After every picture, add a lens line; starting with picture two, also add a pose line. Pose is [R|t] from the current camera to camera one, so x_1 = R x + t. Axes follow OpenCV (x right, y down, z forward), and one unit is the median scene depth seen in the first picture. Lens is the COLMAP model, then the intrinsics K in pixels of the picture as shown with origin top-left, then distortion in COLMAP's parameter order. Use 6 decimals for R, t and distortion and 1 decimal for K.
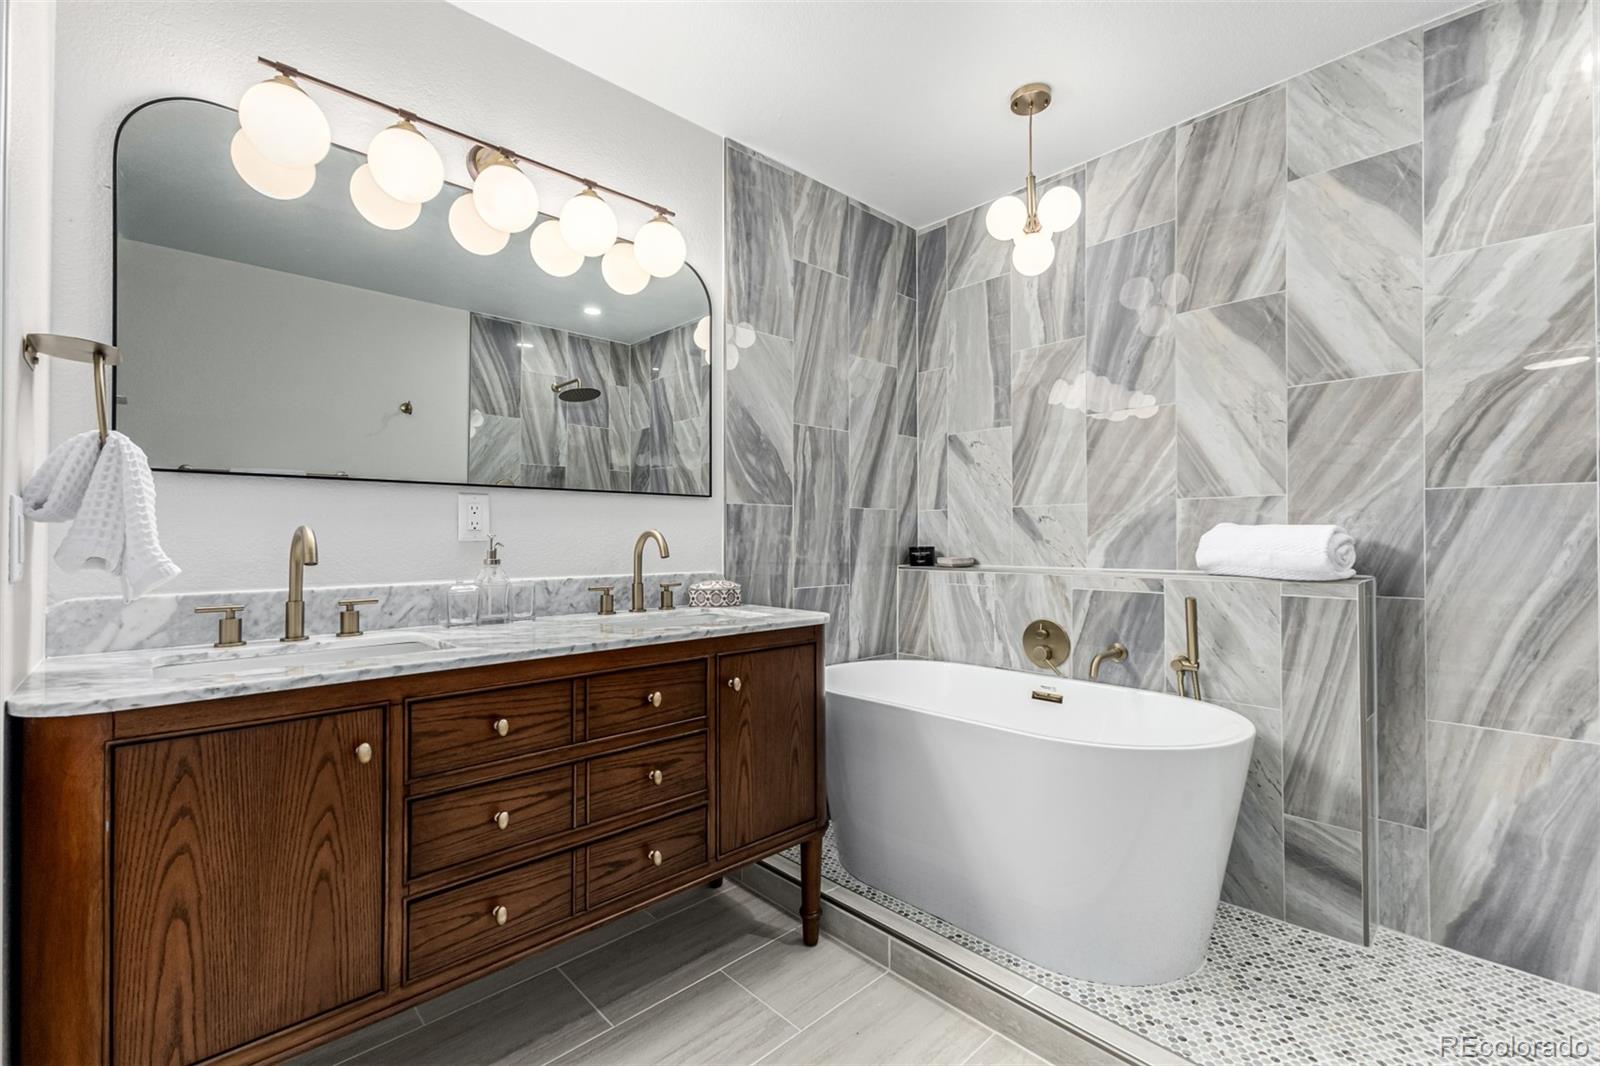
lens RADIAL K [[698.2, 0, 785.5], [0, 698.2, 532.2], [0, 0, 1]] dist [0.011428, -0.002572]
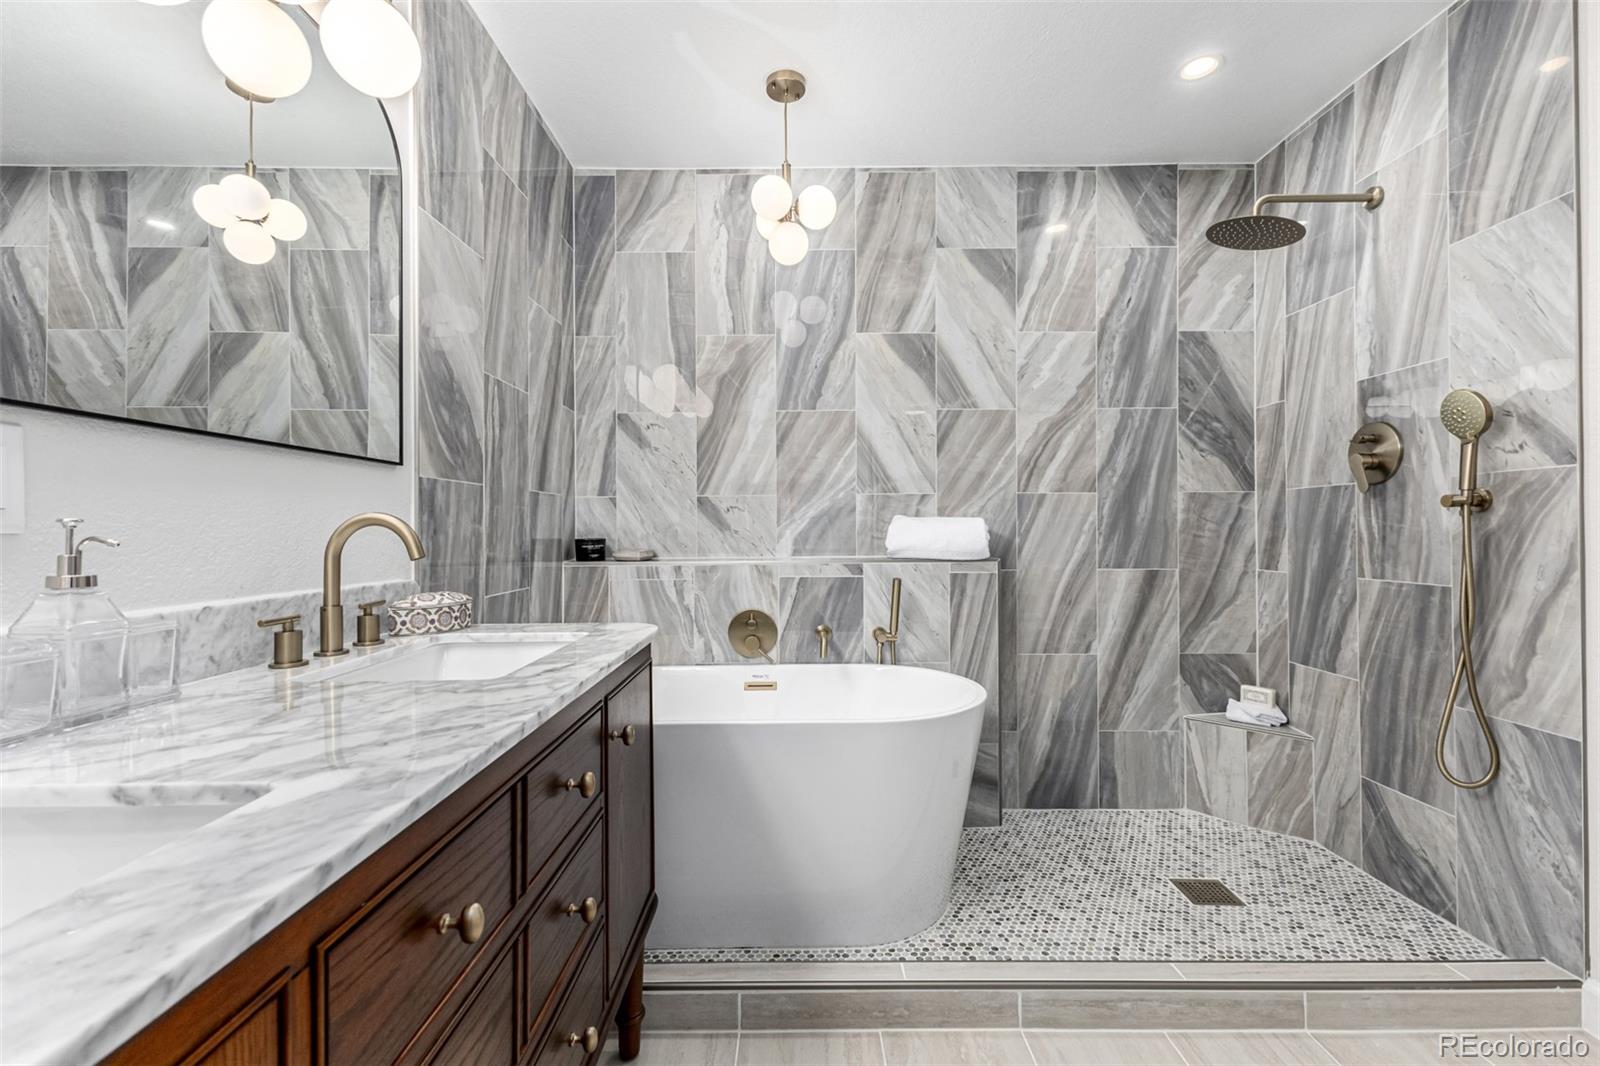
lens RADIAL K [[698.2, 0, 787.8], [0, 698.2, 527.8], [0, 0, 1]] dist [0.011428, -0.002572]
pose [[0.674191, -0.000027, 0.738557, -0.379386], [-0.003262, 0.999990, 0.003015, 0.005378], [-0.738550, -0.004442, 0.674184, 0.323735]]
